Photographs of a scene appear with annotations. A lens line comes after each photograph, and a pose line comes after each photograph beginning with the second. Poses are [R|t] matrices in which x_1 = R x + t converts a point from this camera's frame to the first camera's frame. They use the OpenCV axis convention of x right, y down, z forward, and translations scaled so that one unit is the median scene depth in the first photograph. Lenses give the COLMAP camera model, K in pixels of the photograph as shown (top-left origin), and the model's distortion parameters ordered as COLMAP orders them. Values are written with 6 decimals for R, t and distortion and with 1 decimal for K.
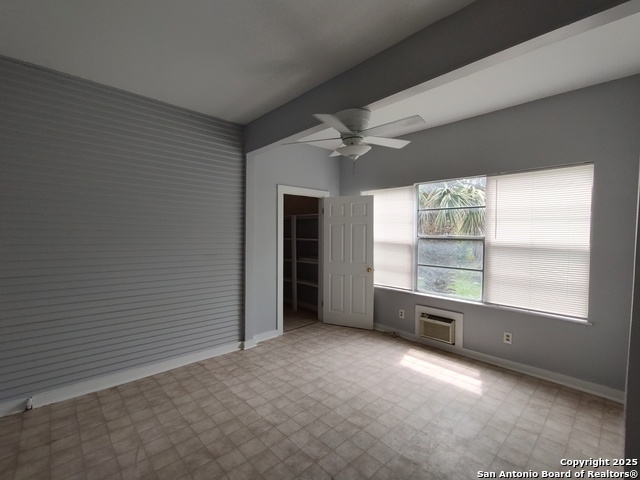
lens RADIAL K [[290.4, 0, 318.7], [0, 290.4, 239.0], [0, 0, 1]] dist [-0.000509, 0.000883]
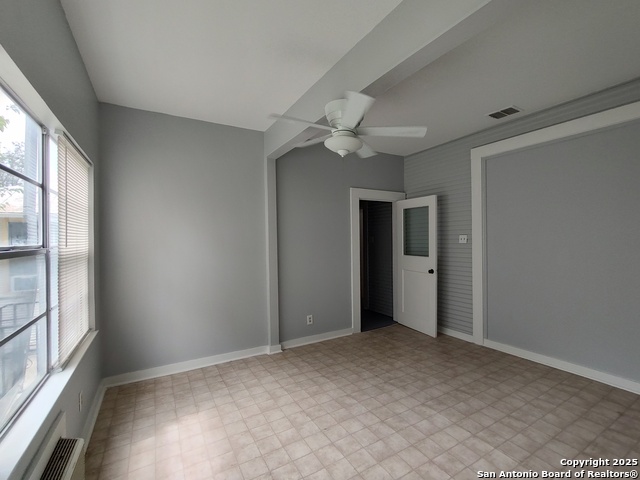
lens RADIAL K [[290.4, 0, 320.5], [0, 290.4, 238.3], [0, 0, 1]] dist [-0.000509, 0.000883]
pose [[-0.972509, 0.006359, 0.232780, -0.028103], [0.012910, 0.999562, 0.026630, -0.042379], [-0.232508, 0.028903, -0.972165, 2.132231]]
